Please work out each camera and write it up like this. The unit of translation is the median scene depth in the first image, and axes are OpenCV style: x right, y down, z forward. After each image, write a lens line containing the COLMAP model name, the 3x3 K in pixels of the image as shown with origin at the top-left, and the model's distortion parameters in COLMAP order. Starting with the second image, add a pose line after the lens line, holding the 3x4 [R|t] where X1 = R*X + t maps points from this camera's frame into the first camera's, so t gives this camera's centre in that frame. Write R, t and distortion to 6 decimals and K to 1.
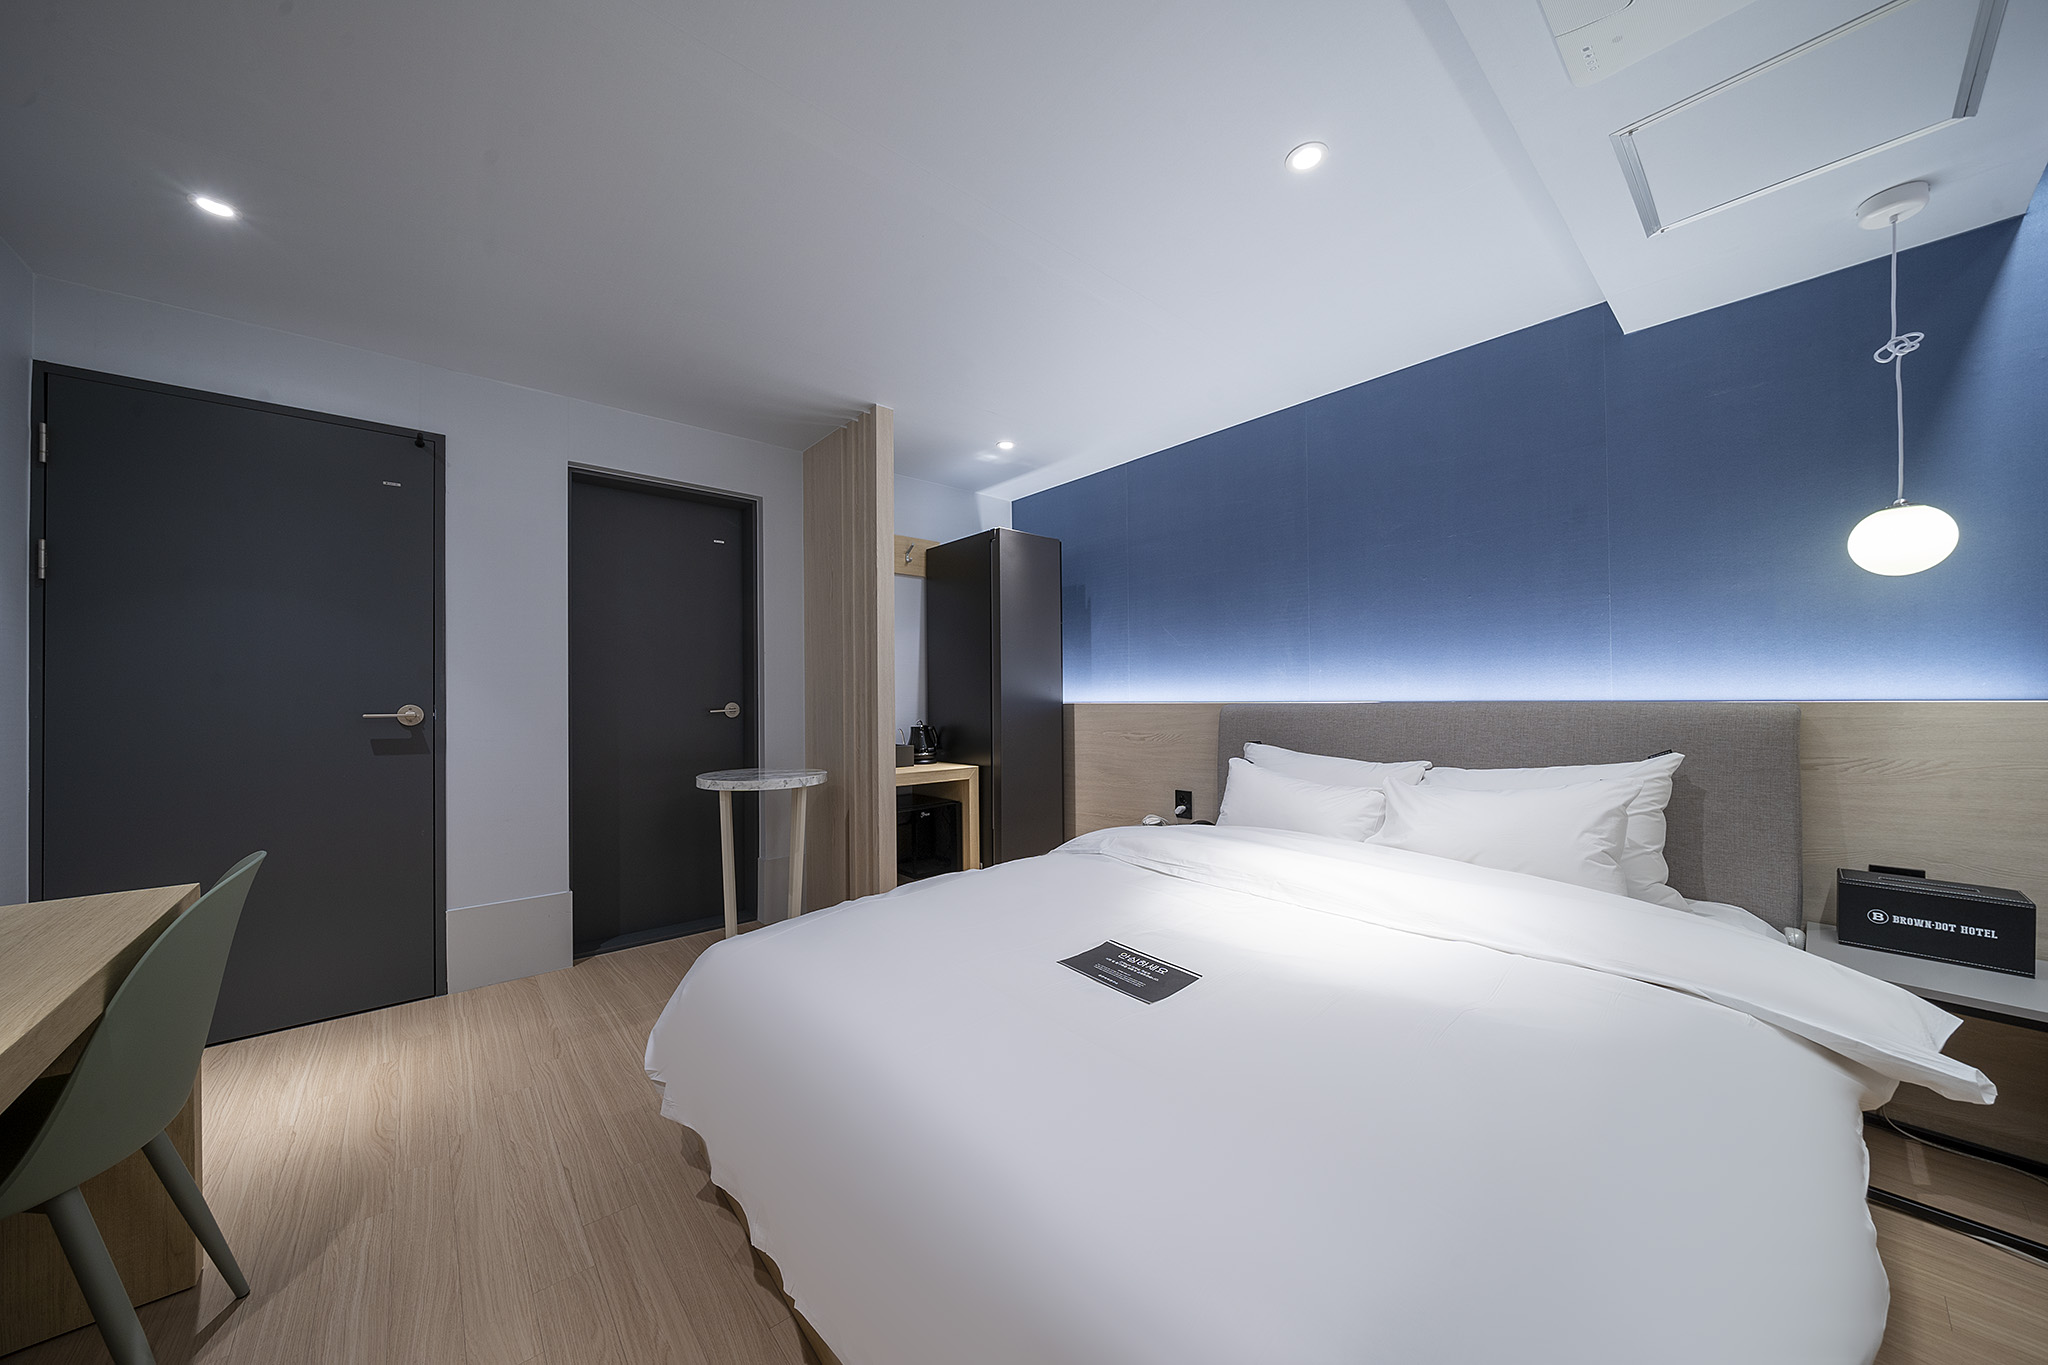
lens RADIAL K [[698.0, 0, 1027.7], [0, 698.0, 688.0], [0, 0, 1]] dist [-0.010358, 0.000086]
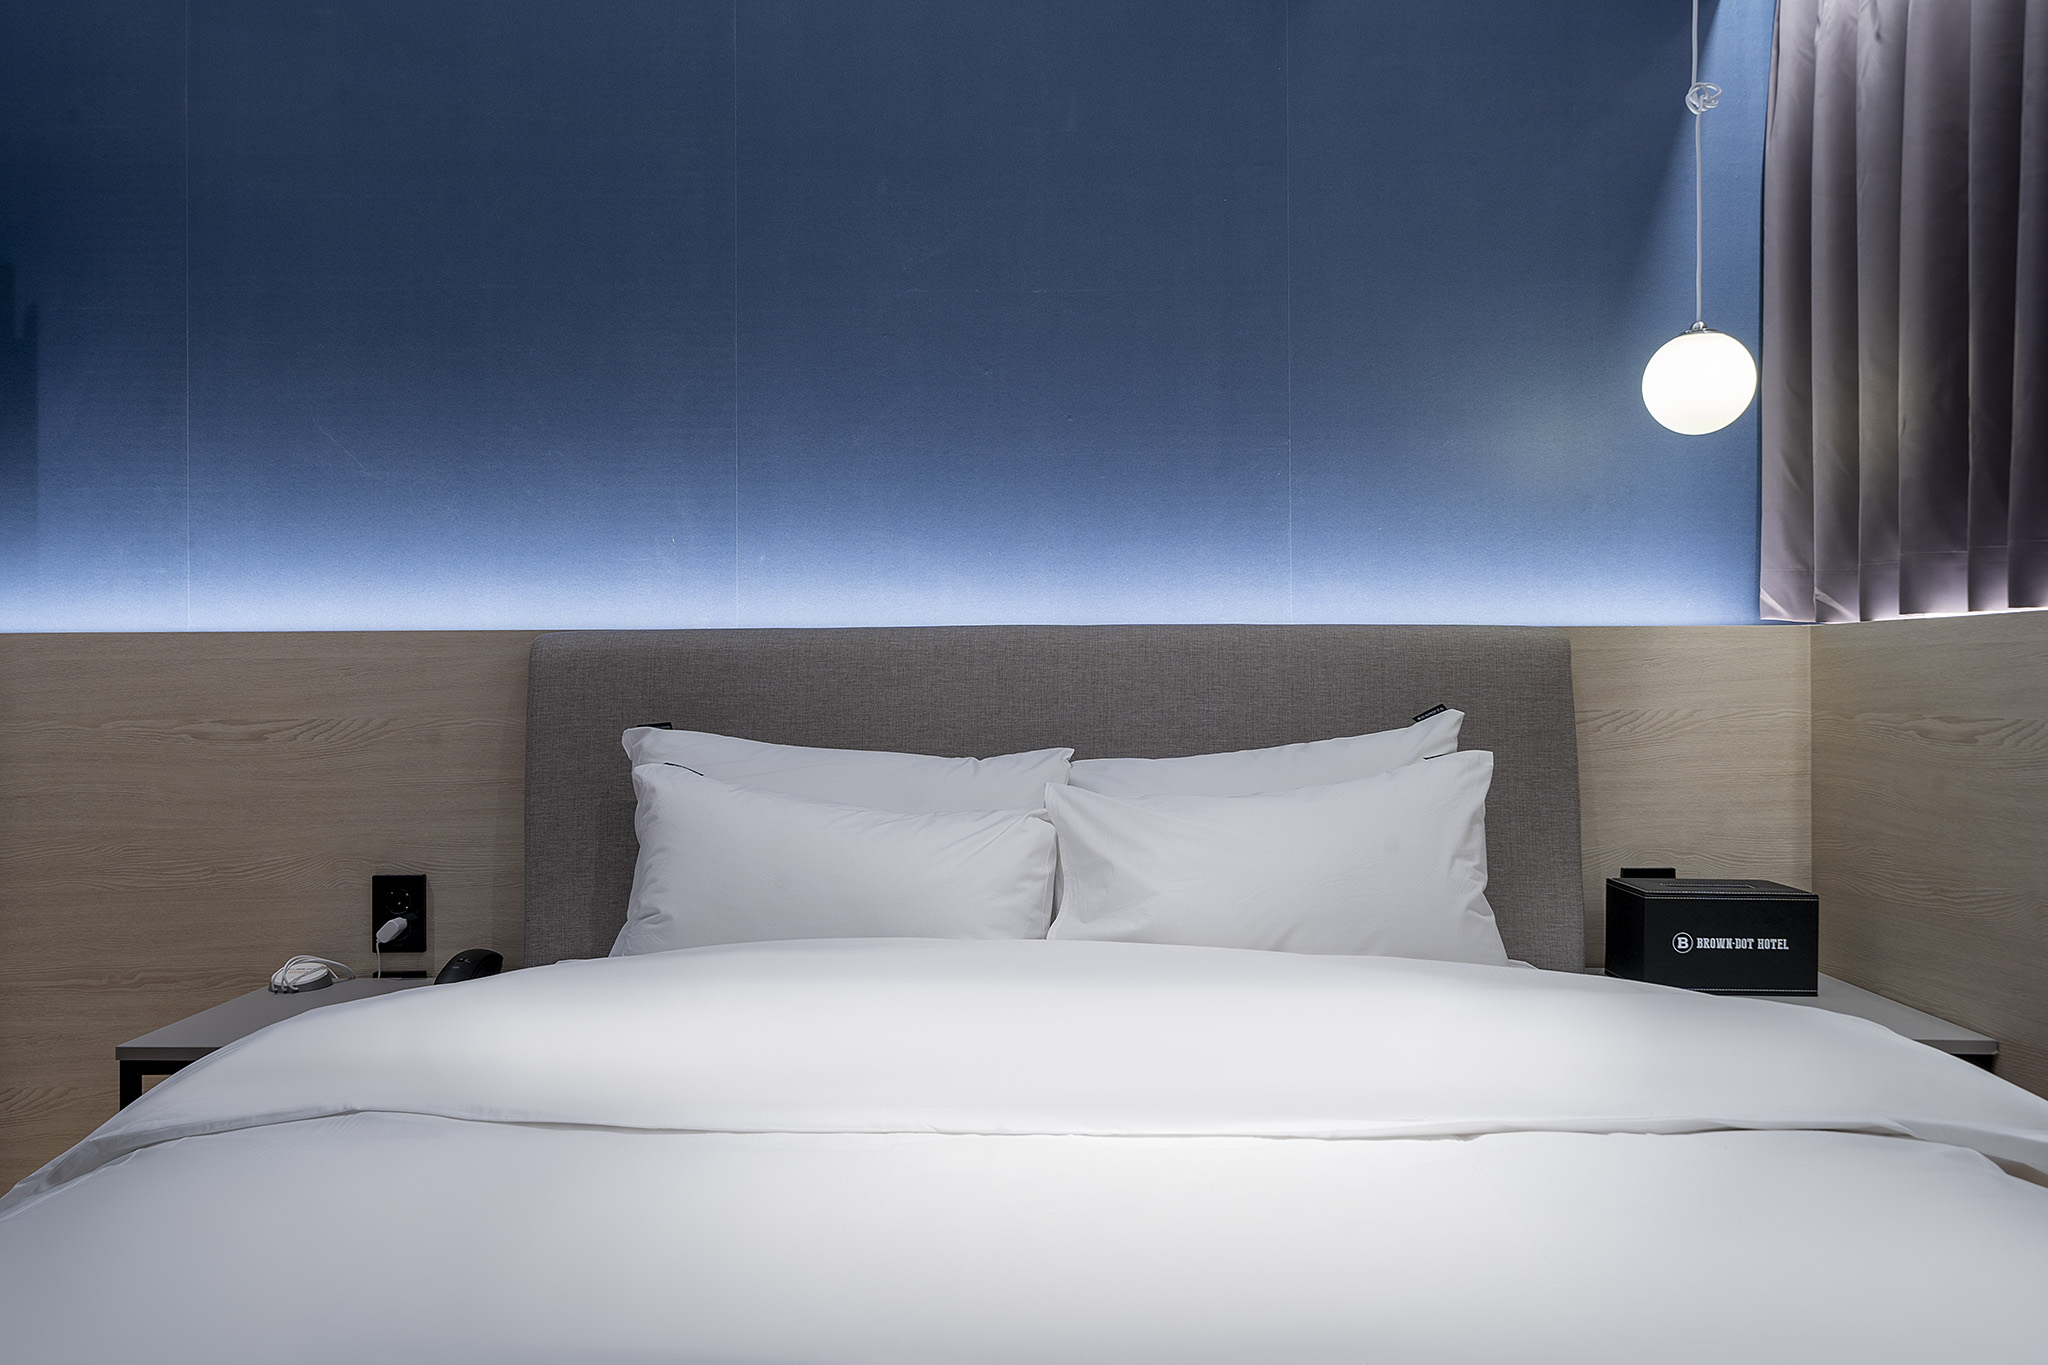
lens RADIAL K [[1355.6, 0, 1001.0], [0, 1355.6, 669.4], [0, 0, 1]] dist [0.002182, -0.003428]
pose [[0.667916, 0.010145, 0.744168, -0.139373], [-0.012220, 0.999922, -0.002663, 0.061353], [-0.744136, -0.007315, 0.667988, 0.471929]]
